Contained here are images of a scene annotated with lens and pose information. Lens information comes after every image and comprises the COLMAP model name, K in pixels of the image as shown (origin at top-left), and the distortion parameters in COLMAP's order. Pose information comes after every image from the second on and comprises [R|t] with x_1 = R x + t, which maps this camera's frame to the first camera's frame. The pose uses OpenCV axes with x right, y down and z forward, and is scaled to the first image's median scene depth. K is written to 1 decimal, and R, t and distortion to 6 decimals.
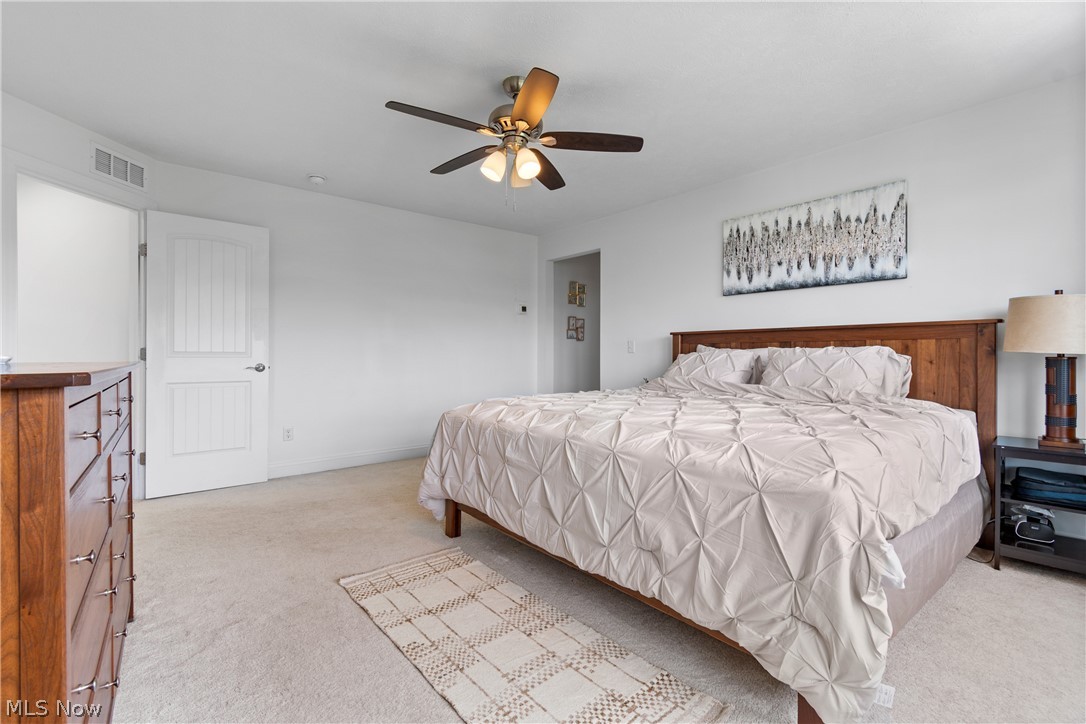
lens RADIAL K [[482.0, 0, 545.1], [0, 482.0, 354.6], [0, 0, 1]] dist [-0.002324, 0.000814]
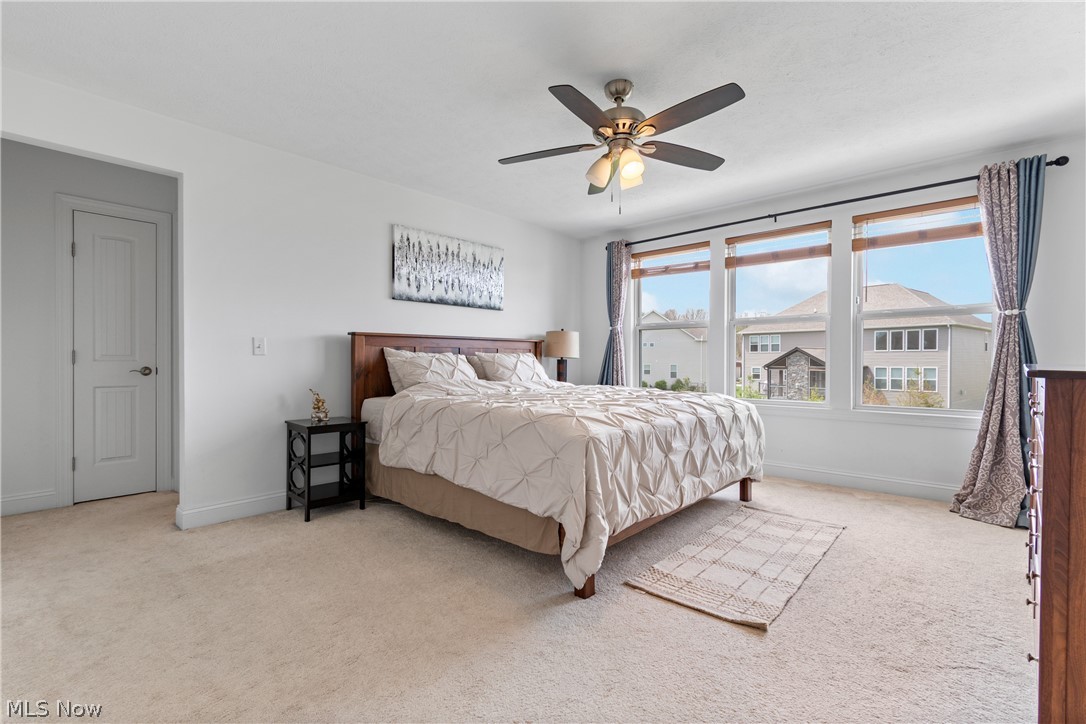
lens RADIAL K [[482.0, 0, 545.3], [0, 482.0, 365.3], [0, 0, 1]] dist [-0.002324, 0.000814]
pose [[-0.123689, -0.010204, 0.992269, -0.747797], [0.001824, 0.999943, 0.010510, 0.005902], [-0.992319, 0.003110, -0.123663, 0.921155]]
